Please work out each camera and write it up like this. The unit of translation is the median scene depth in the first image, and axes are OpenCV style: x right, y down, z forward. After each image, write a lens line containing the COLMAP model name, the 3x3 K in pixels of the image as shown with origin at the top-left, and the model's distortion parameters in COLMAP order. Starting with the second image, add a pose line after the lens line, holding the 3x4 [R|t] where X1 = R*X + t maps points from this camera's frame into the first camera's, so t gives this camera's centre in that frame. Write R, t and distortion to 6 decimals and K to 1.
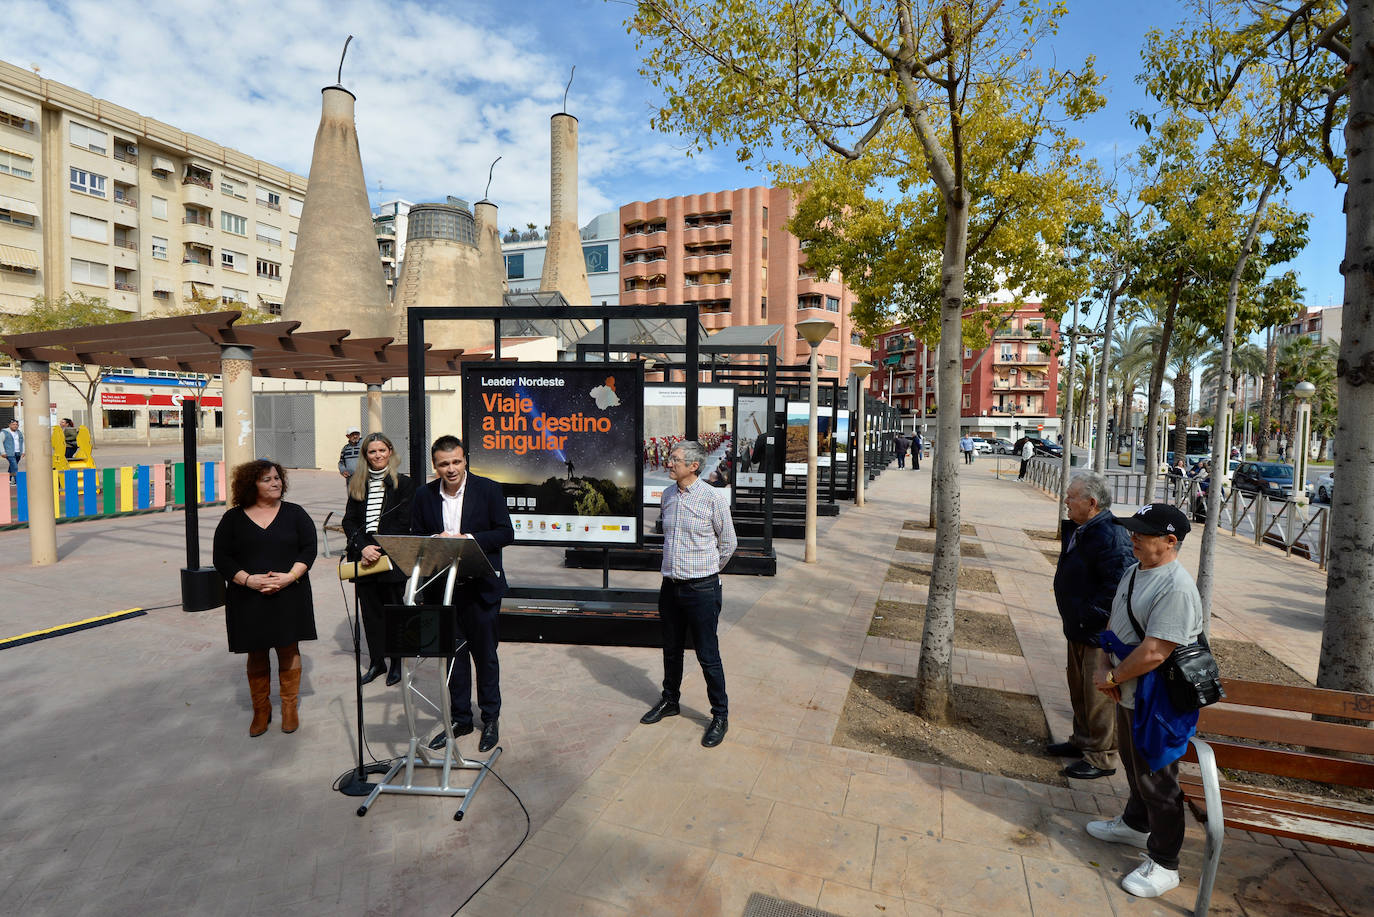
lens RADIAL K [[633.0, 0, 690.2], [0, 633.0, 457.0], [0, 0, 1]] dist [0.000363, -0.027697]
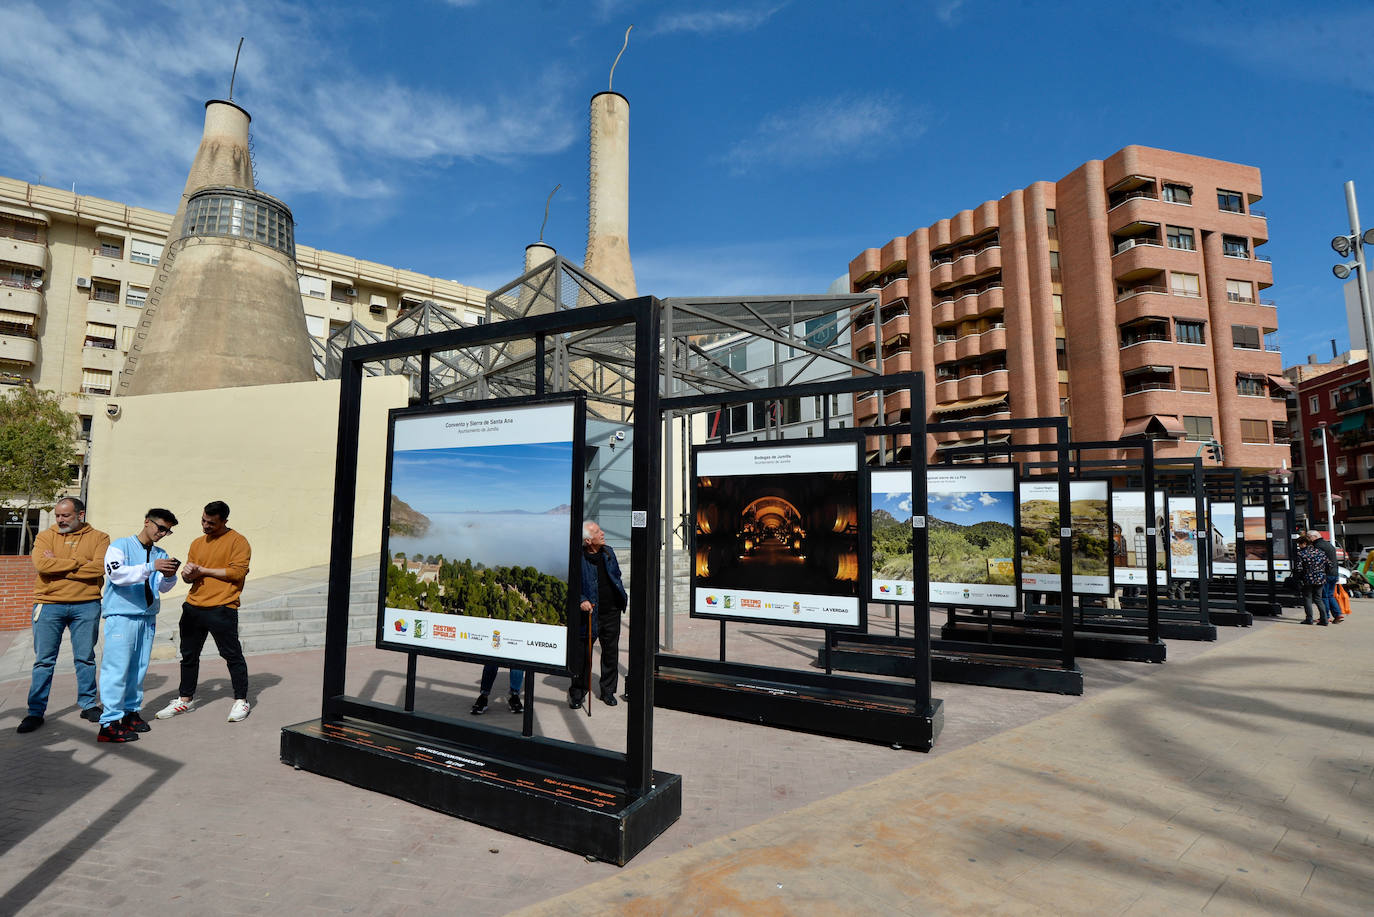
lens RADIAL K [[665.9, 0, 662.0], [0, 665.9, 478.2], [0, 0, 1]] dist [-0.007203, -0.023943]
pose [[0.855560, -0.062534, -0.513913, 0.552705], [-0.015779, 0.989067, -0.146619, -0.030320], [0.517463, 0.133550, 0.845220, 1.229234]]
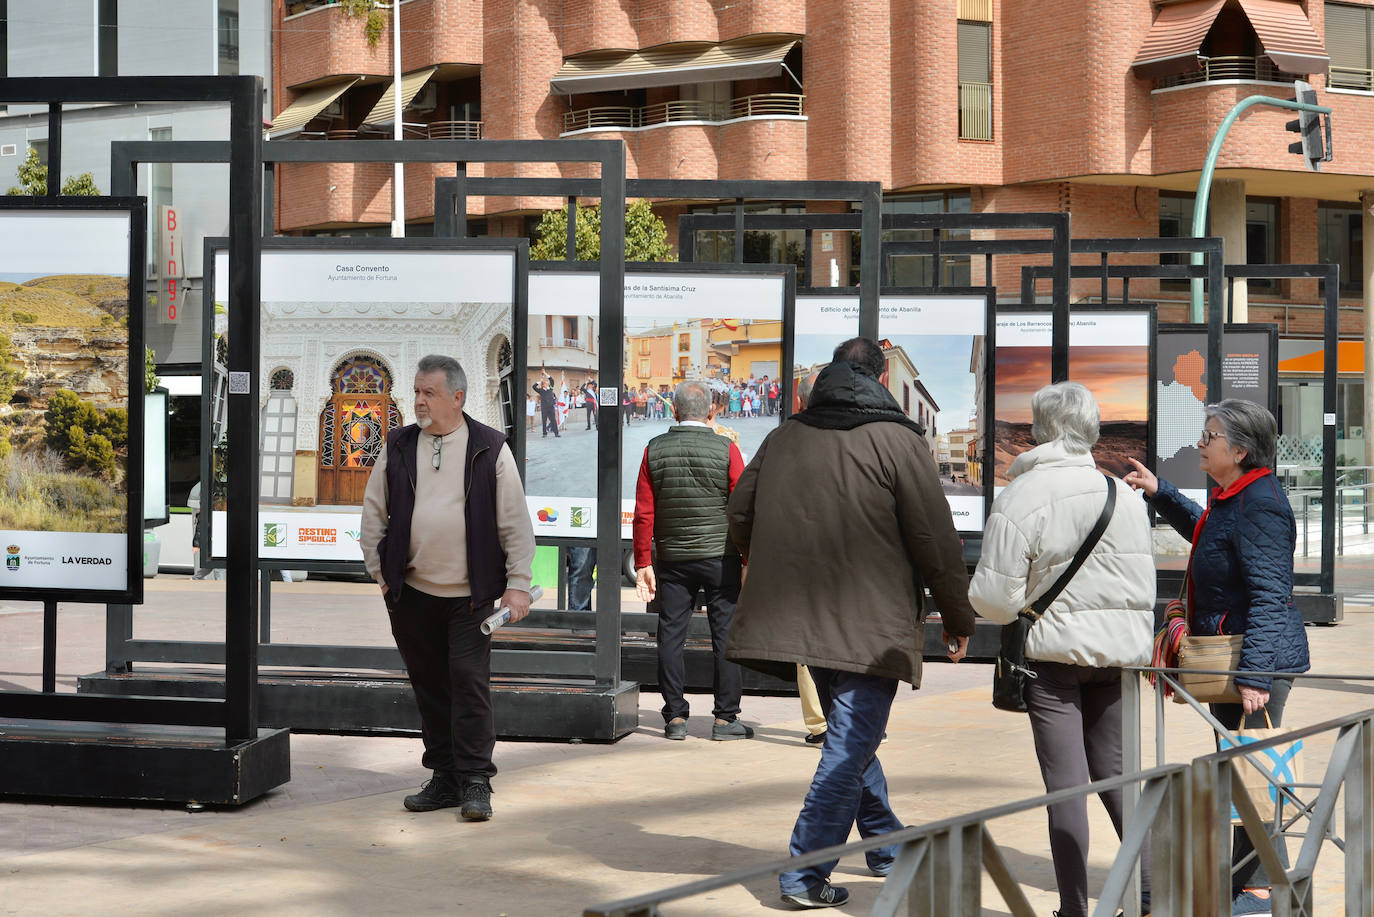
lens RADIAL K [[2768.6, 0, 688.1], [0, 2768.6, 462.2], [0, 0, 1]] dist [-0.110340, 0.201214]
pose [[0.982605, -0.017506, -0.184880, 0.918441], [0.009184, 0.998910, -0.045773, -0.018536], [0.185480, 0.043279, 0.981695, 1.254183]]
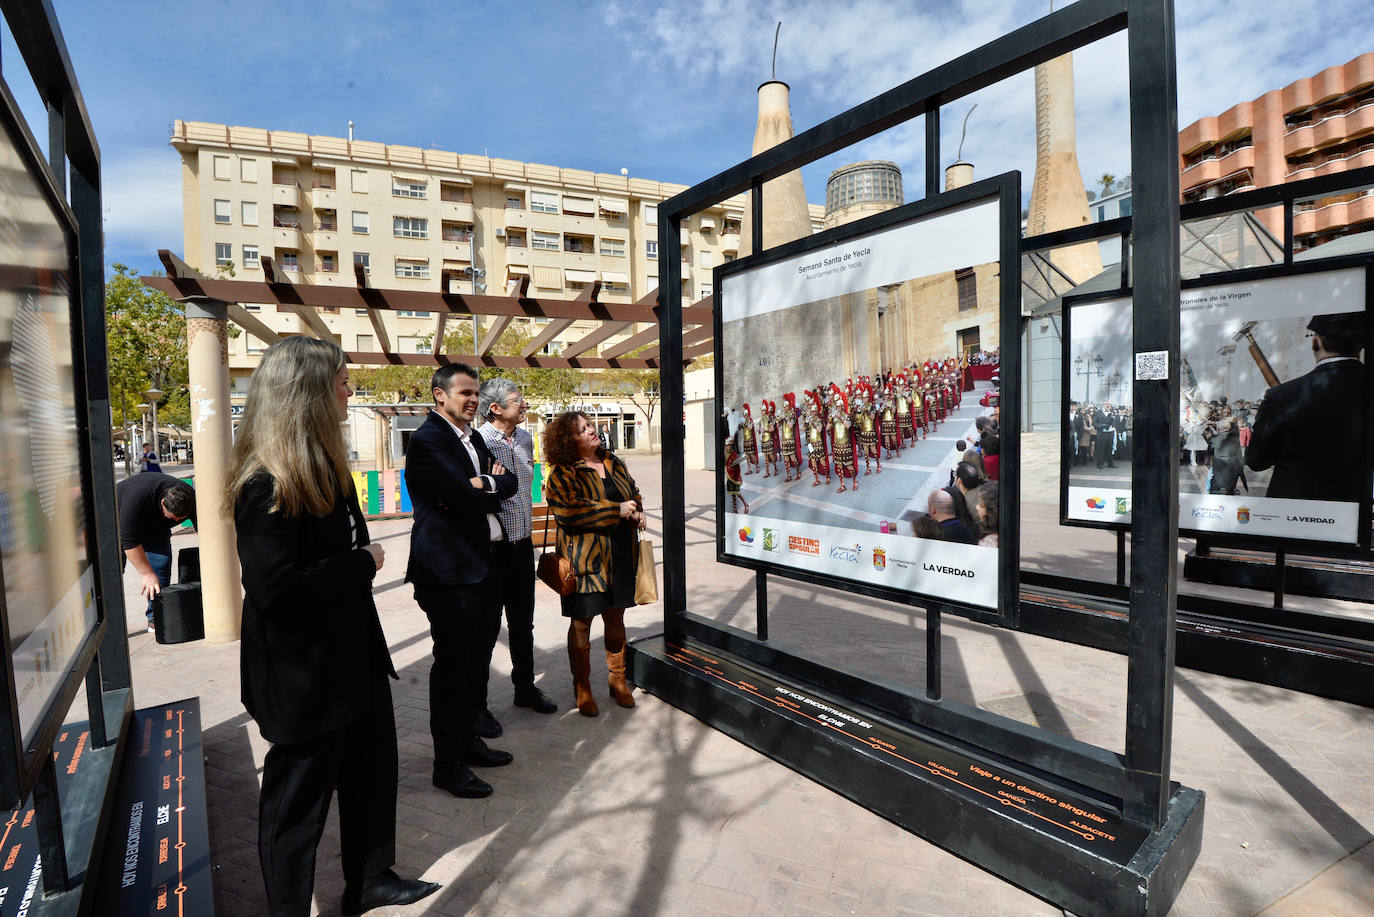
lens RADIAL K [[633.0, 0, 690.7], [0, 633.0, 460.0], [0, 0, 1]] dist [-0.015587, -0.015511]
pose [[0.691138, 0.000678, -0.722722, 0.109376], [-0.006267, 0.999968, -0.005054, 0.007217], [0.722695, 0.008022, 0.691120, 0.439484]]
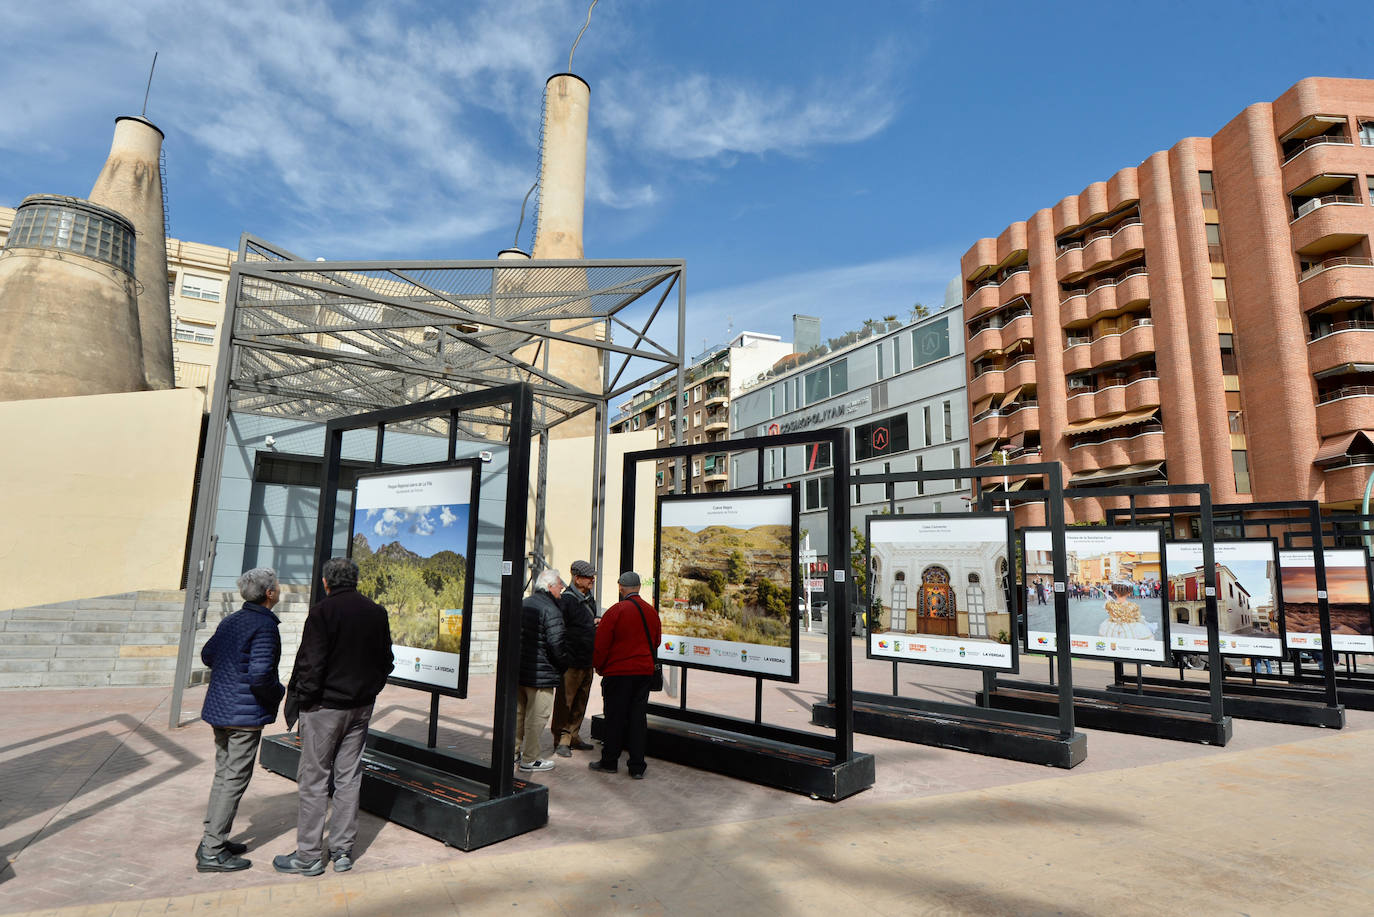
lens RADIAL K [[746.9, 0, 672.1], [0, 746.9, 460.2], [0, 0, 1]] dist [0.003054, -0.021995]
pose [[0.742385, -0.113200, -0.660341, 0.866128], [-0.047361, 0.974290, -0.220264, -0.045336], [0.668298, 0.194795, 0.717937, 1.635643]]
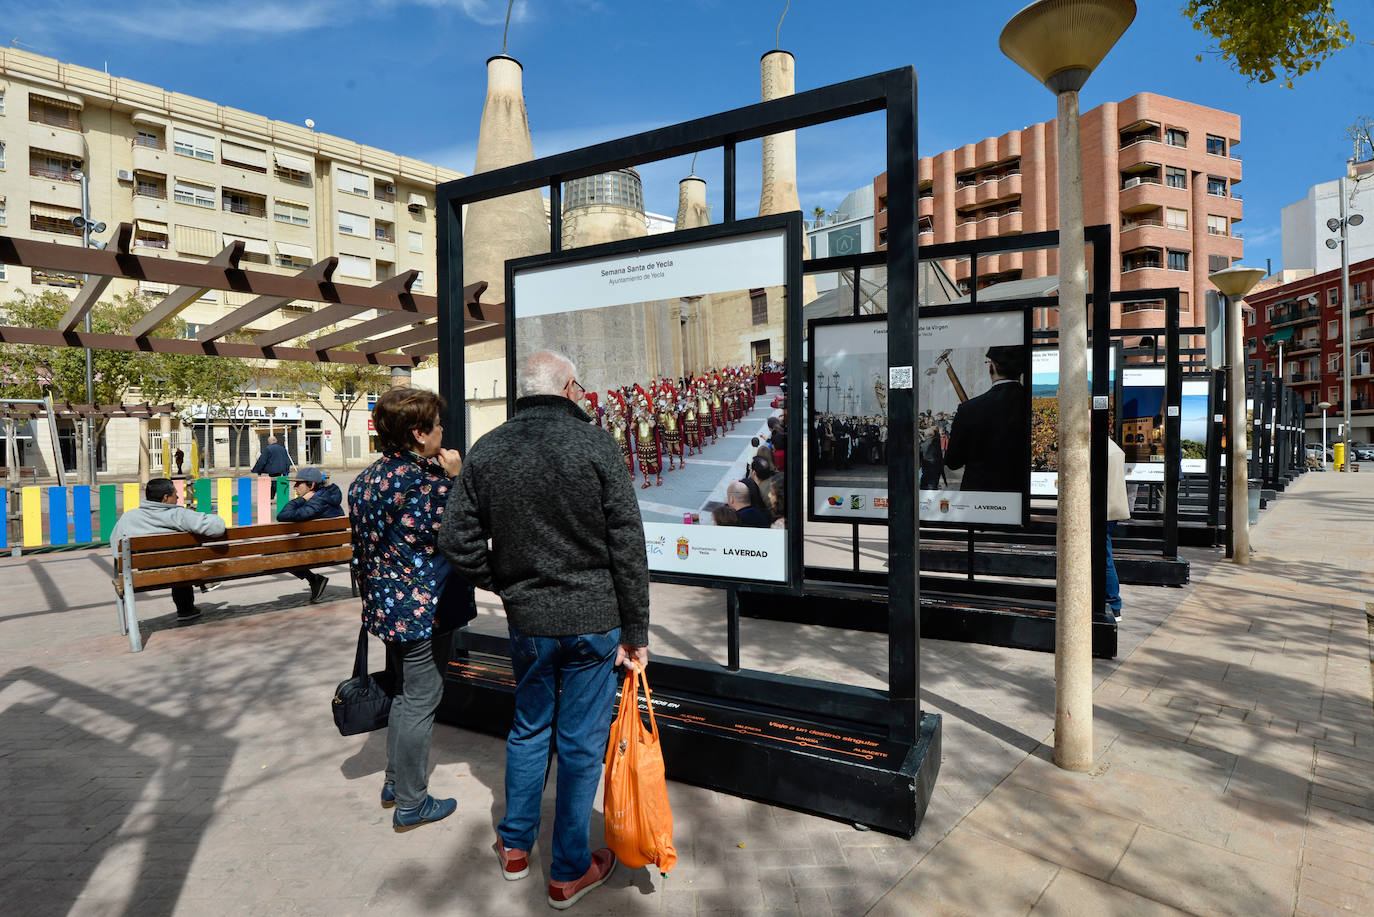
lens RADIAL K [[697.8, 0, 693.7], [0, 697.8, 457.6], [0, 0, 1]] dist [0.001049, -0.025691]
pose [[0.922035, -0.018563, -0.386661, 0.101816], [0.006385, 0.999443, -0.032757, 0.014360], [0.387053, 0.027734, 0.921640, 0.400475]]
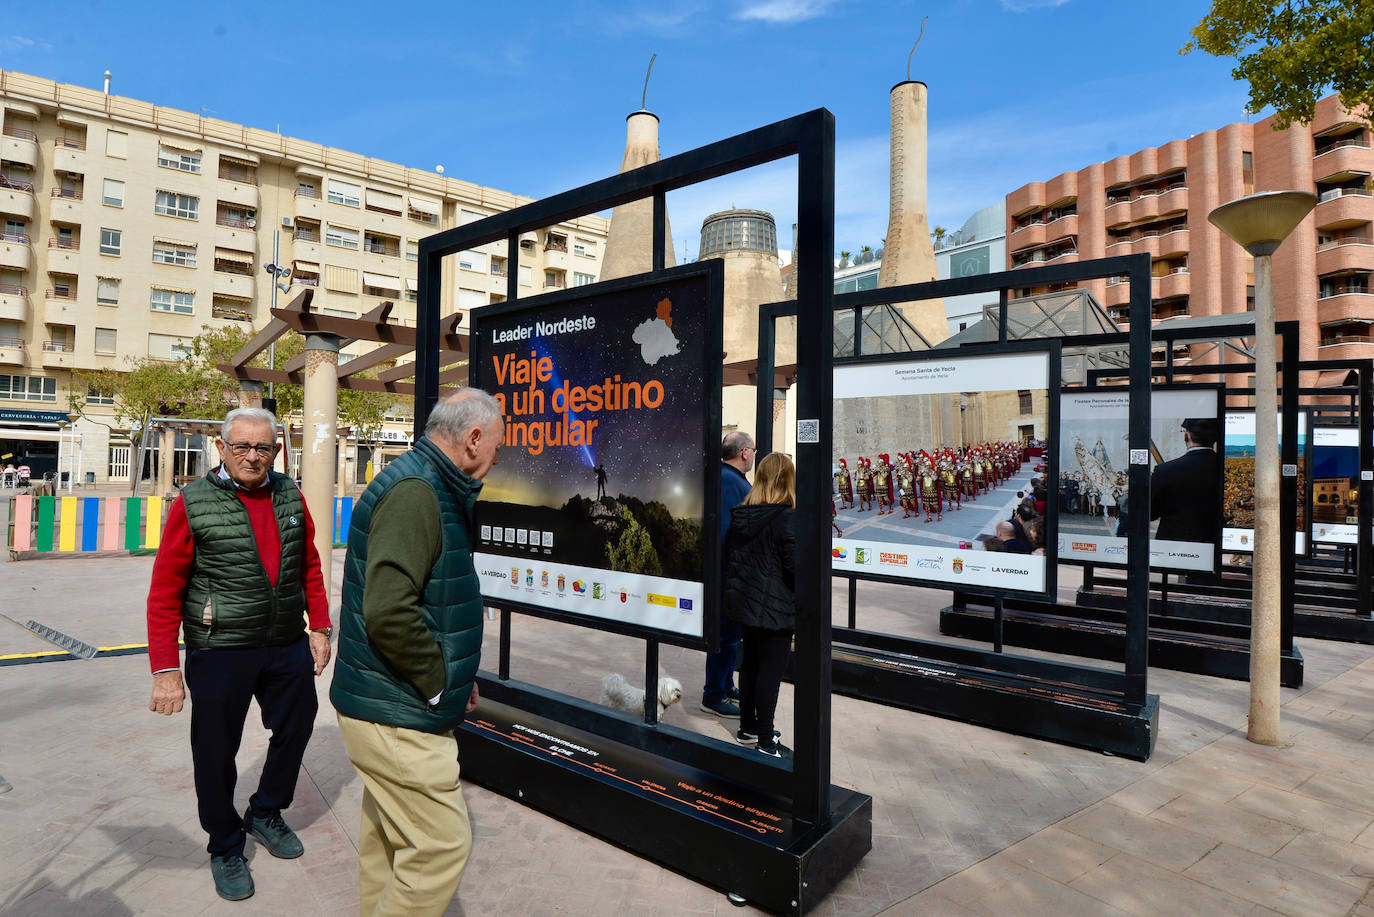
lens RADIAL K [[741.6, 0, 605.1], [0, 741.6, 450.6], [0, 0, 1]] dist [-0.001972, -0.028331]
pose [[0.810458, -0.009973, -0.585712, 0.077423], [-0.046673, 0.995577, -0.081535, 0.019129], [0.583935, 0.093418, 0.806407, 0.211685]]
